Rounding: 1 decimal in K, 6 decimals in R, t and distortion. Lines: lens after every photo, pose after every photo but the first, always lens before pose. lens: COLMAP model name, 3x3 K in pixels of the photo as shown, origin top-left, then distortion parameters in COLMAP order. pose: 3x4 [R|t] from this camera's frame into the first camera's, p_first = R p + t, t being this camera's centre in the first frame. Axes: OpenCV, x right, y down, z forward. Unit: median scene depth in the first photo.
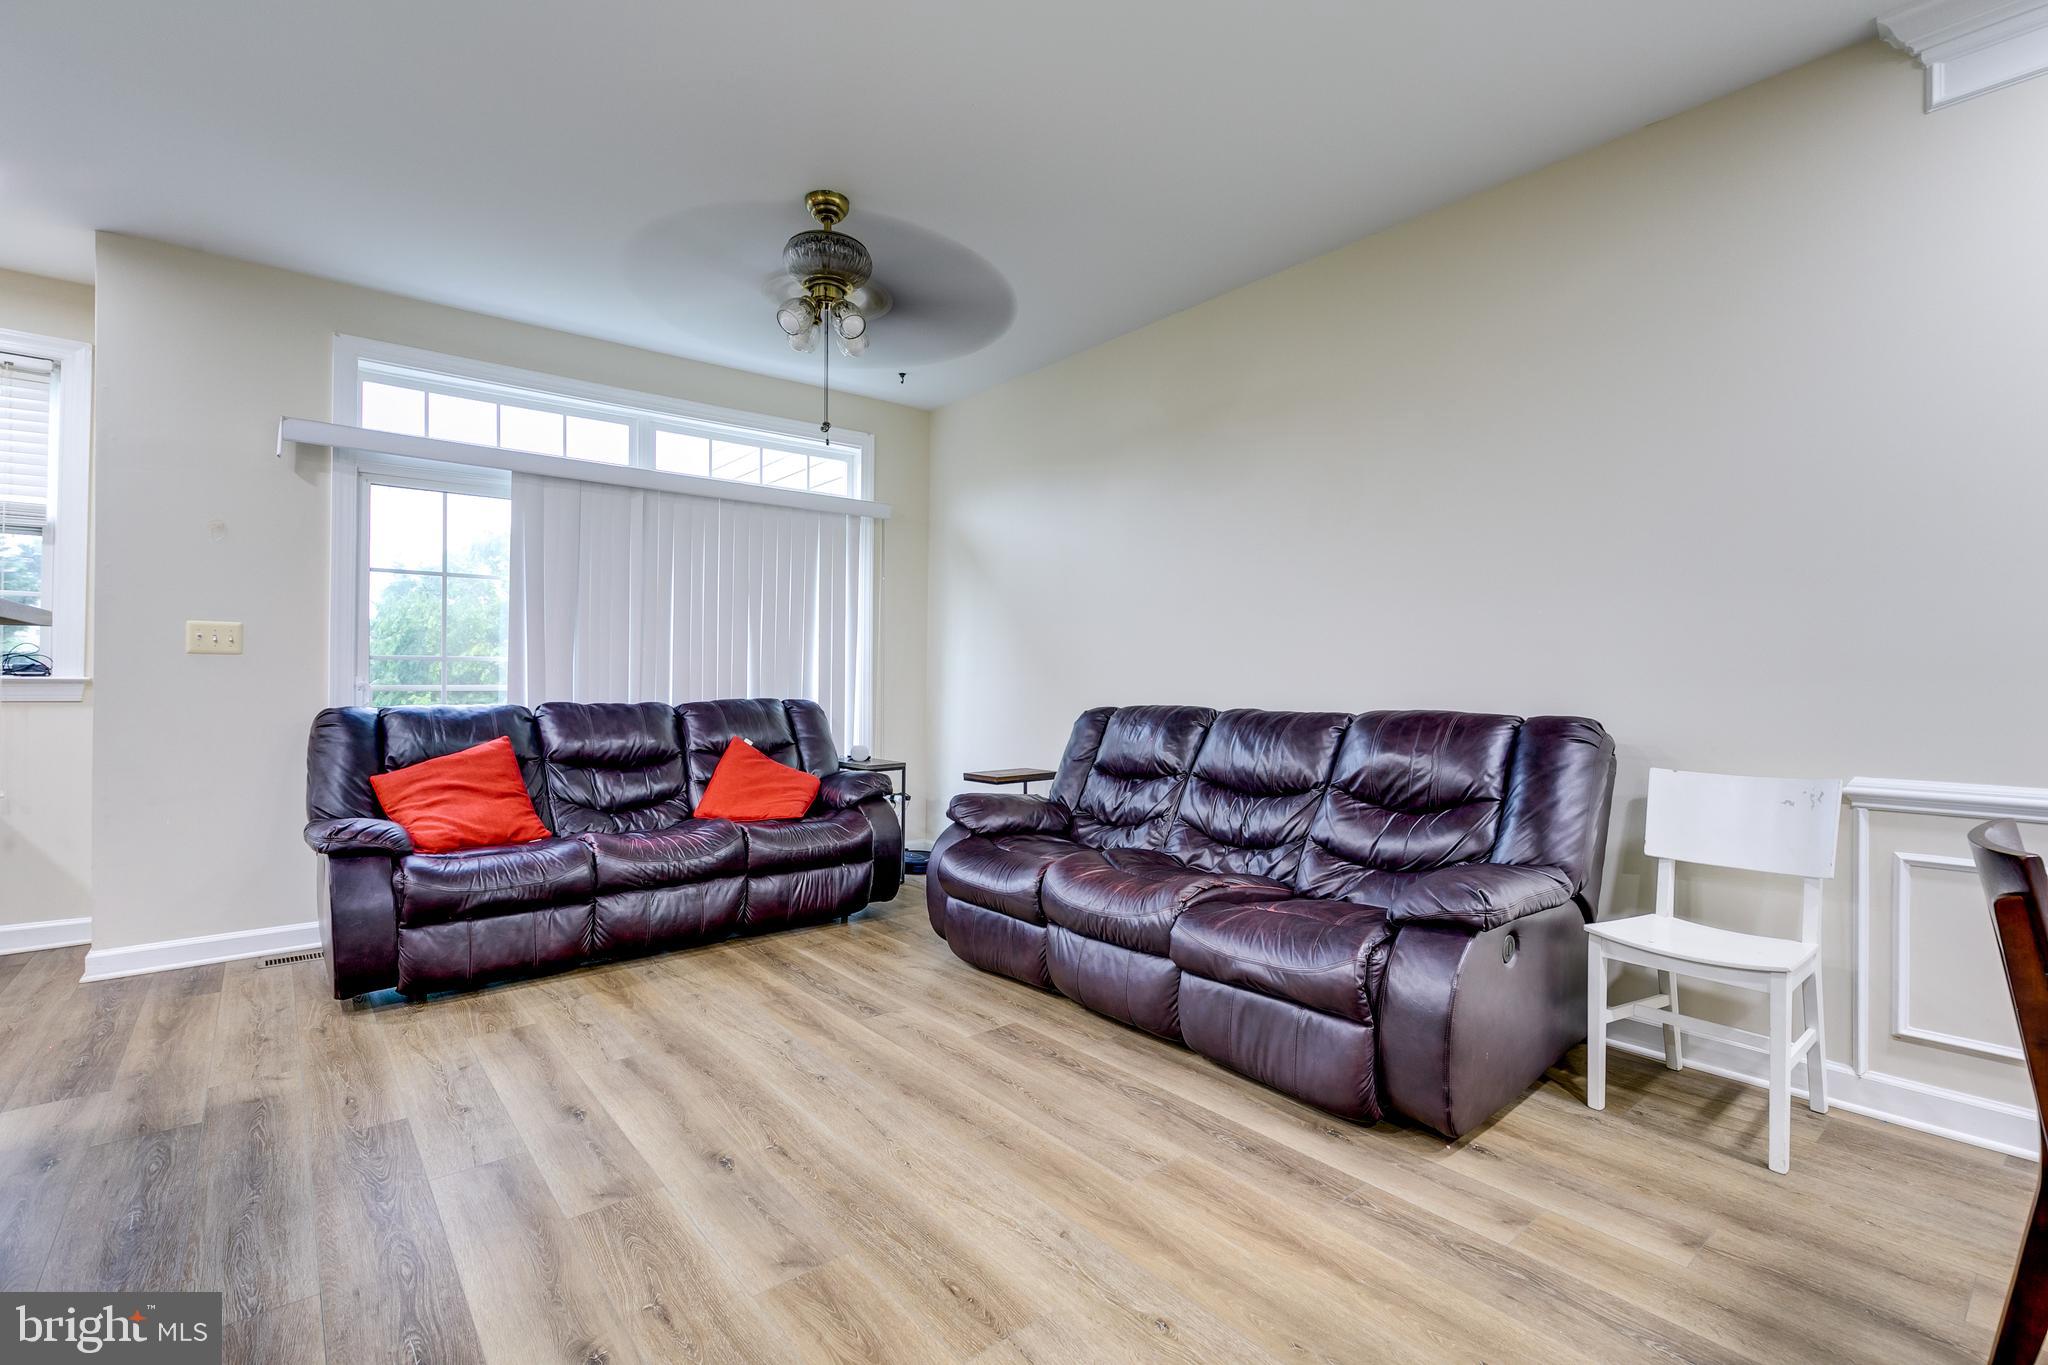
lens RADIAL K [[913.5, 0, 1033.4], [0, 913.5, 668.4], [0, 0, 1]] dist [0.006082, -0.001560]
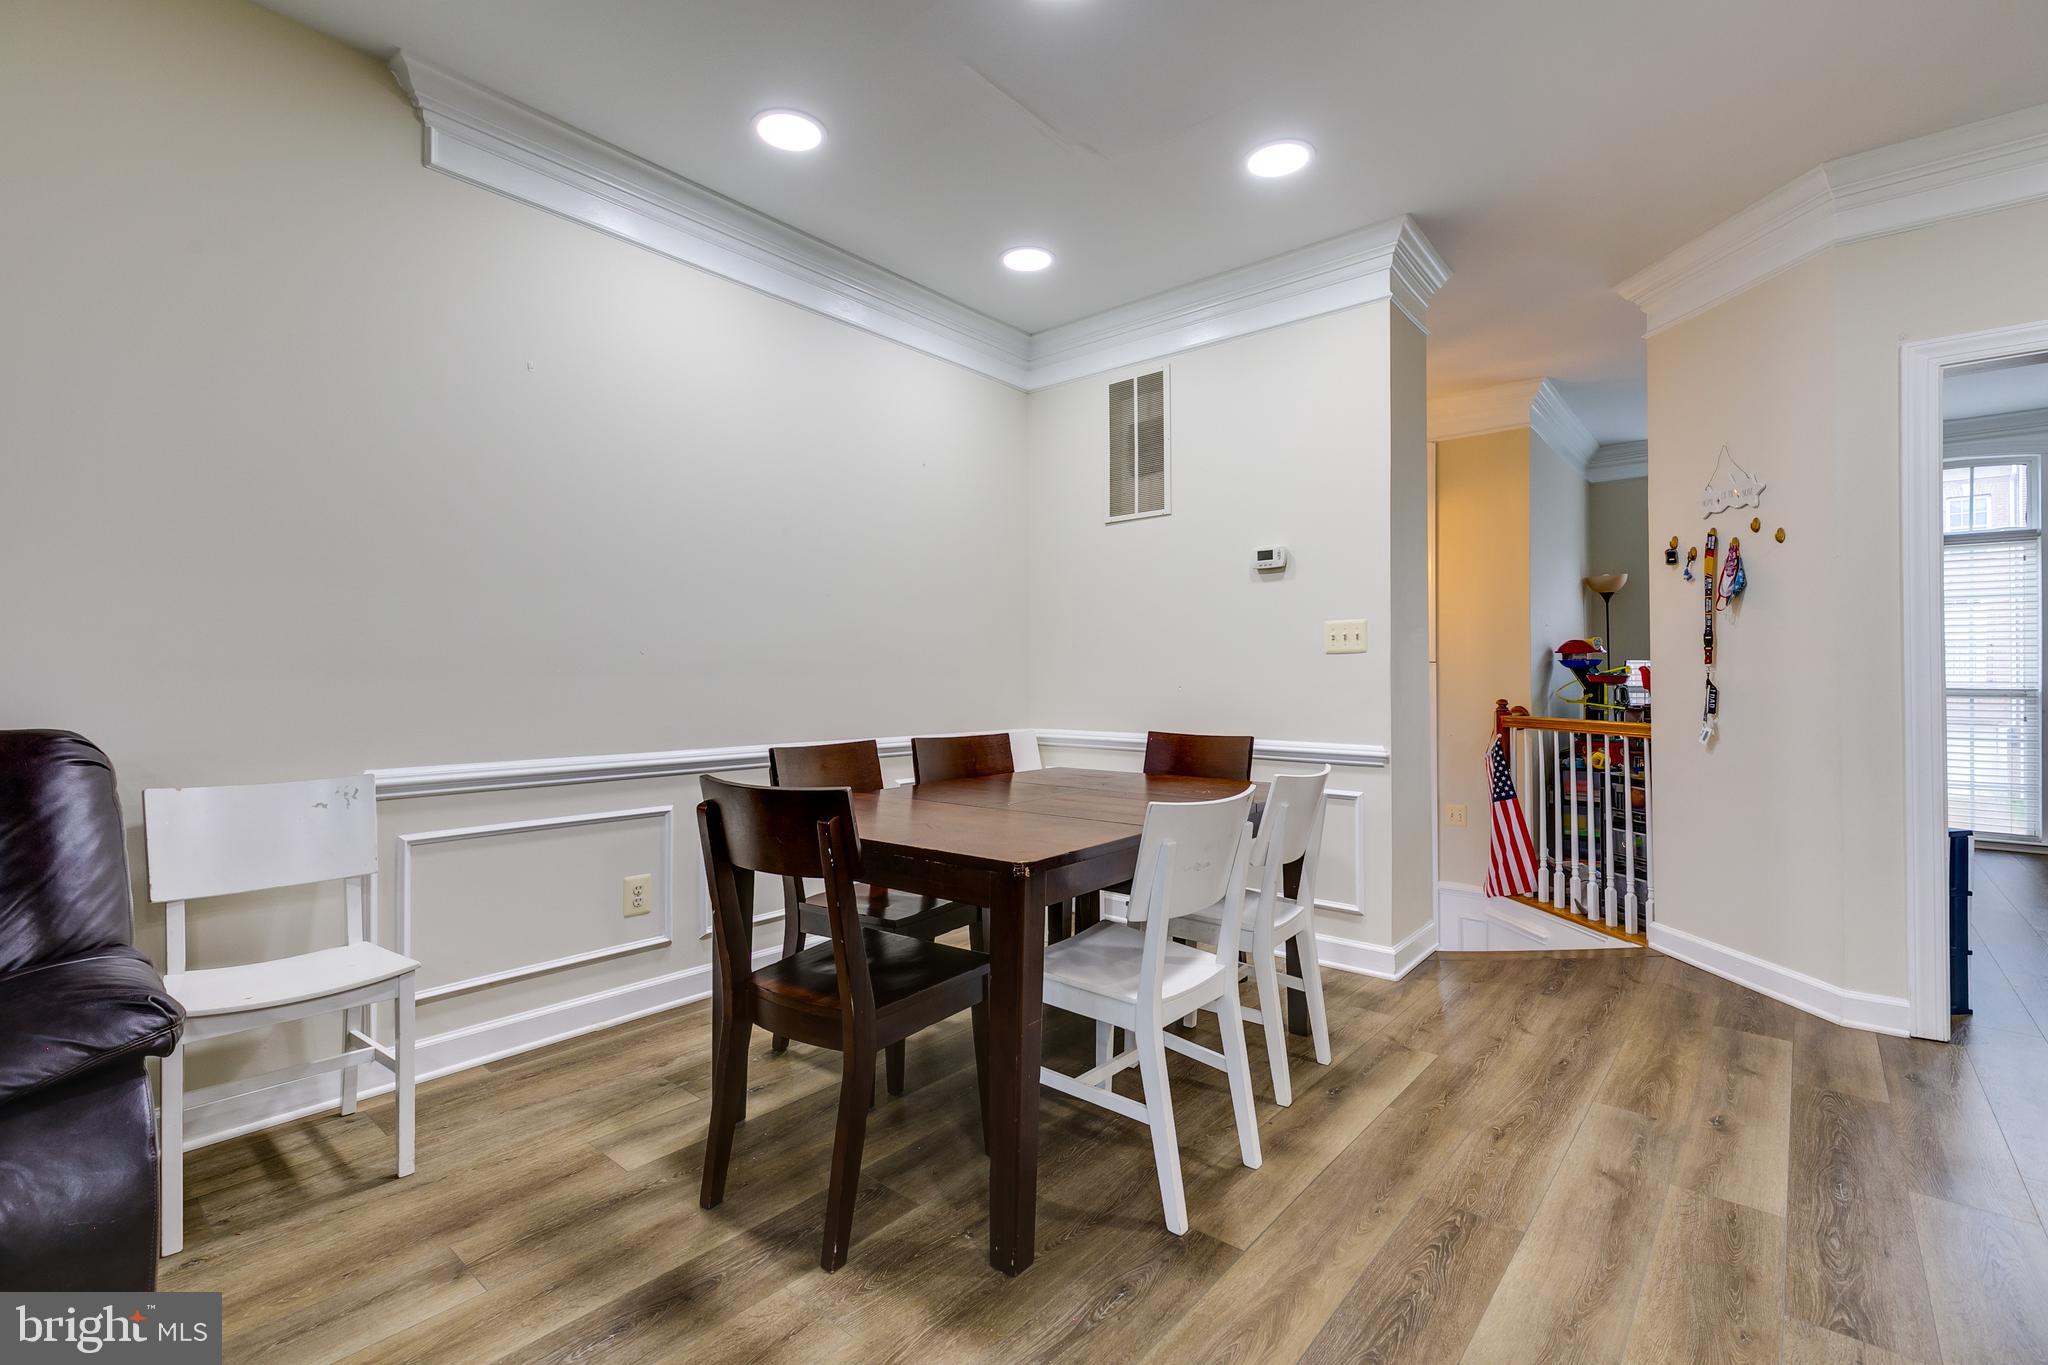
lens RADIAL K [[913.5, 0, 1023.9], [0, 913.5, 672.7], [0, 0, 1]] dist [0.006082, -0.001560]
pose [[-0.171621, 0.005332, 0.985149, -0.245027], [-0.013135, 0.999884, -0.007700, 0.008003], [-0.985076, -0.014261, -0.171531, 0.469194]]
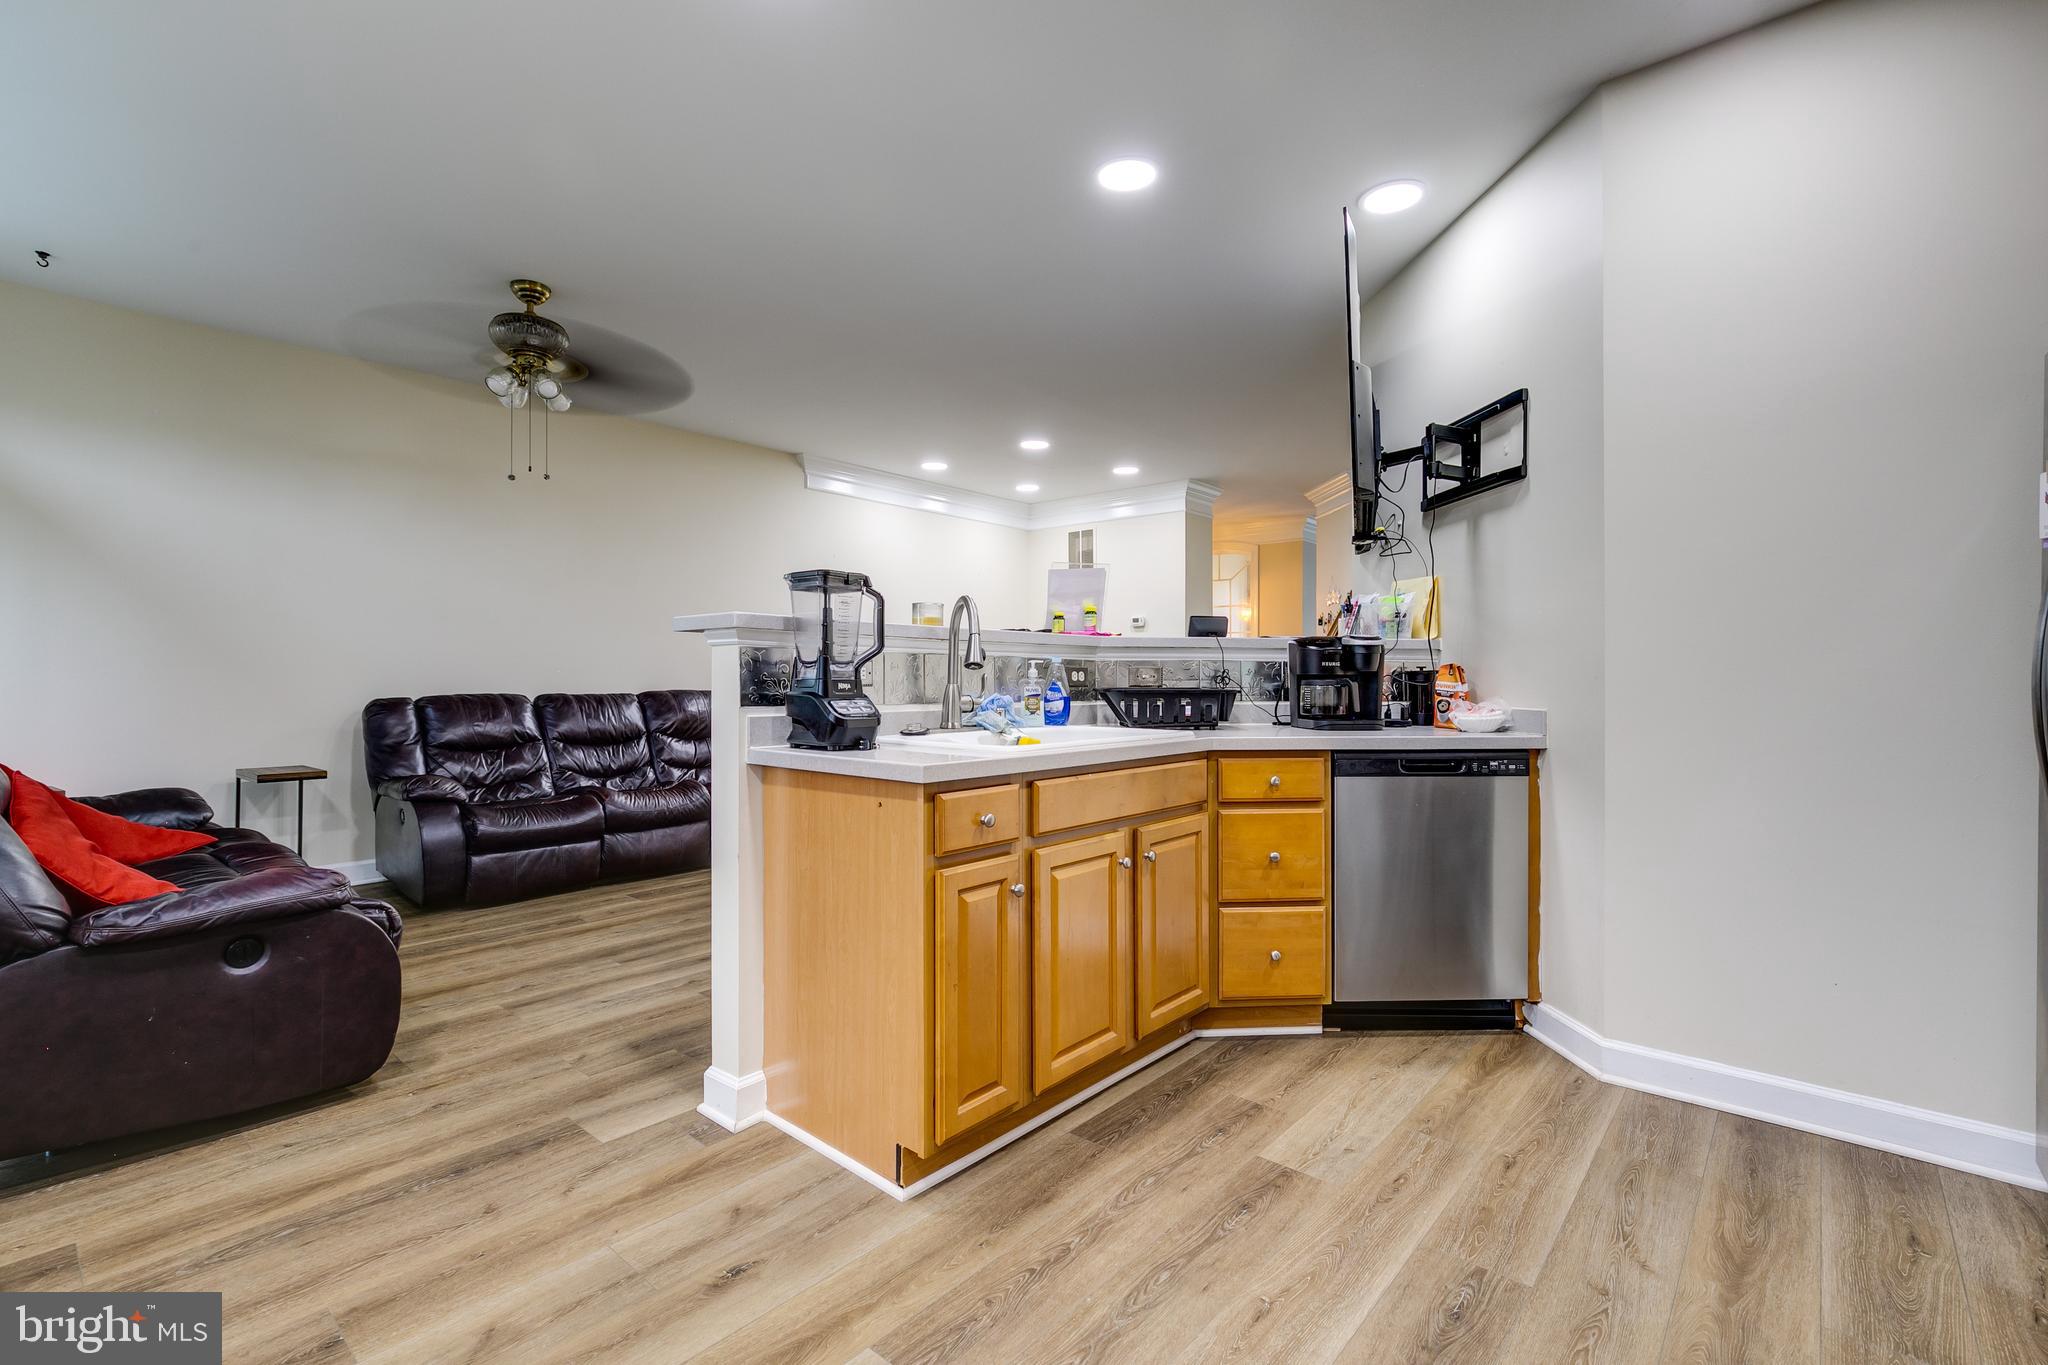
lens RADIAL K [[913.5, 0, 1026.3], [0, 913.5, 677.1], [0, 0, 1]] dist [0.006082, -0.001560]
pose [[-0.158424, -0.005483, 0.987356, -2.155410], [-0.018838, 0.999819, 0.002530, 0.000497], [-0.987192, -0.018199, -0.158498, 0.748947]]
